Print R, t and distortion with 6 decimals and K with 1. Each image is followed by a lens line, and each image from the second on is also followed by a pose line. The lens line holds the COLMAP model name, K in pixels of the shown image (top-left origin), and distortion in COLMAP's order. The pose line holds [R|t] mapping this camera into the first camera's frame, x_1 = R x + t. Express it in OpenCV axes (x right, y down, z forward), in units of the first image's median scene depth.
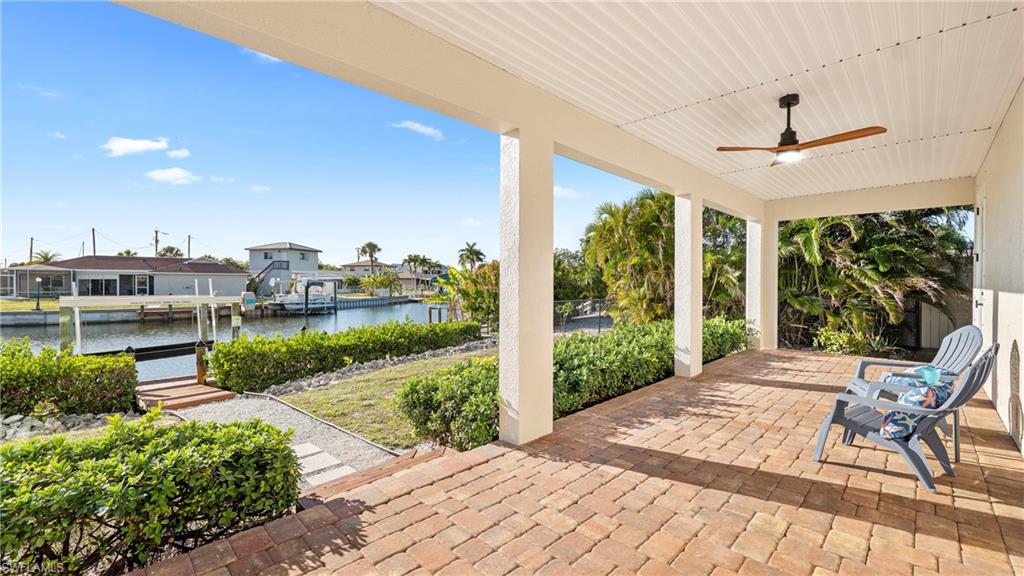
lens RADIAL K [[421.6, 0, 512.2], [0, 421.6, 285.7], [0, 0, 1]] dist [-0.007685, -0.001346]
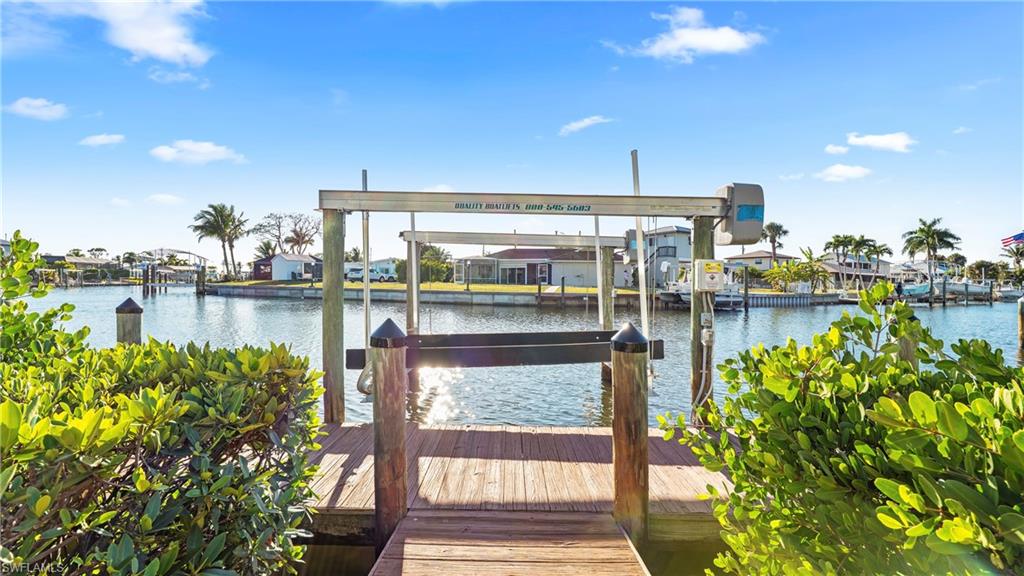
lens RADIAL K [[421.6, 0, 503.8], [0, 421.6, 261.9], [0, 0, 1]] dist [-0.007685, -0.001346]
pose [[0.671487, -0.024005, -0.740627, -0.168079], [-0.020386, 0.998498, -0.050845, 0.026707], [0.740736, 0.049241, 0.669990, 0.220935]]
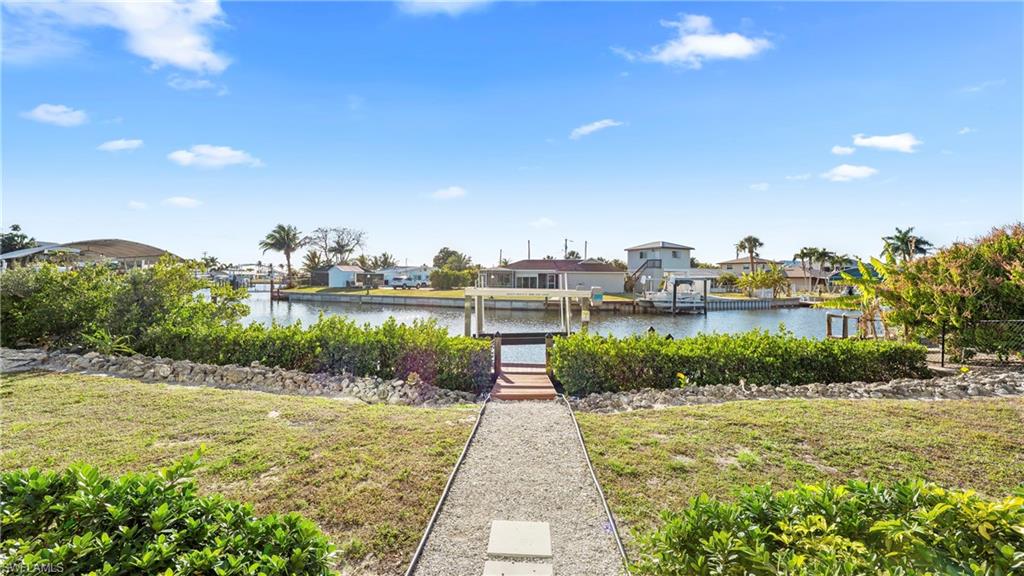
lens RADIAL K [[421.6, 0, 507.2], [0, 421.6, 284.1], [0, 0, 1]] dist [-0.007685, -0.001346]
pose [[0.655888, 0.013295, -0.754741, -0.007257], [-0.015252, 0.999874, 0.004358, 0.002471], [0.754704, 0.008653, 0.656008, 0.061974]]
